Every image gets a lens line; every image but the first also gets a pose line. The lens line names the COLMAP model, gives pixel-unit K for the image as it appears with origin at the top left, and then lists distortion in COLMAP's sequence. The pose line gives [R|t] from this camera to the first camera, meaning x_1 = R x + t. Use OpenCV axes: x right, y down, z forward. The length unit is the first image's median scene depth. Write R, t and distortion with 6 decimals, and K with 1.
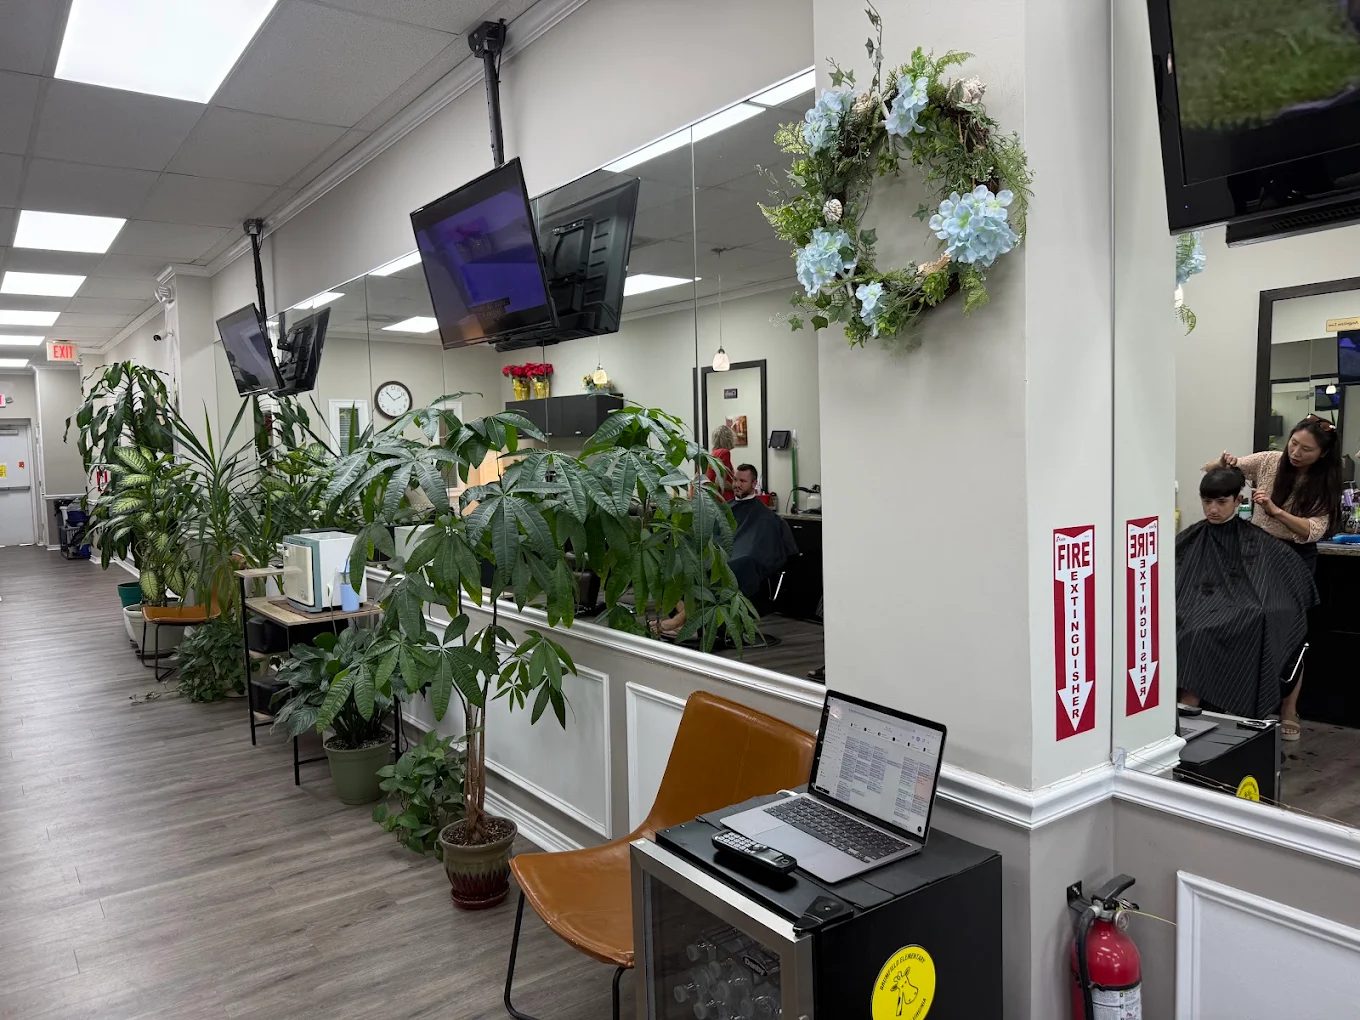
lens RADIAL K [[980.8, 0, 680.0], [0, 980.8, 510.0], [0, 0, 1]] dist [0.002941, -0.002190]
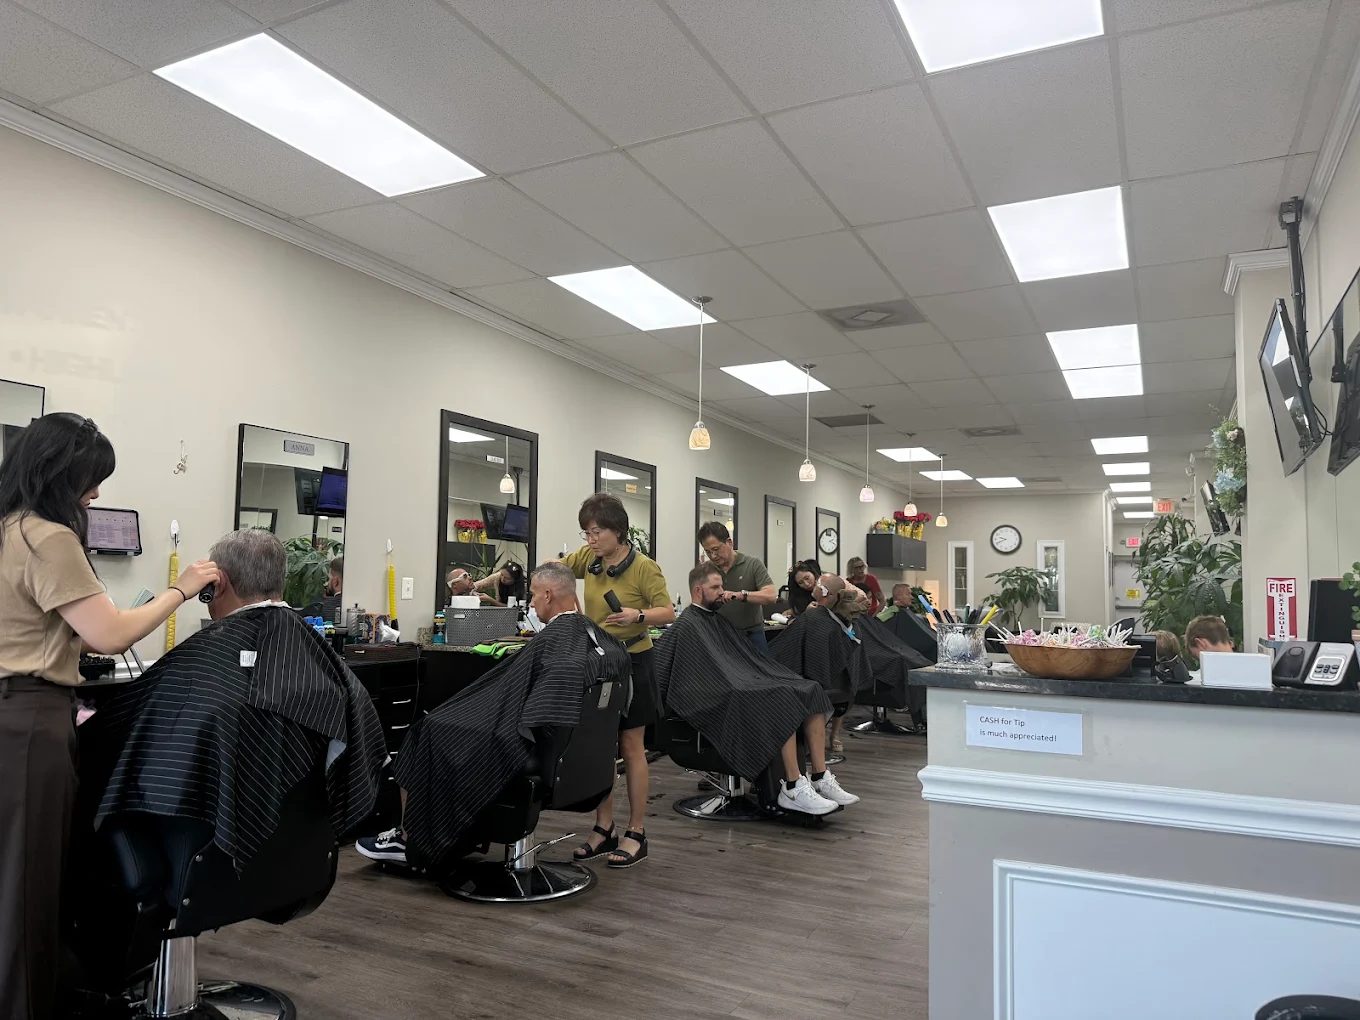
lens RADIAL K [[980.8, 0, 680.0], [0, 980.8, 510.0], [0, 0, 1]] dist [0.002941, -0.002190]
pose [[0.462413, -0.038982, -0.885807, 0.616110], [-0.088525, 0.992012, -0.089869, 0.067270], [0.882234, 0.119973, 0.455269, -0.530335]]
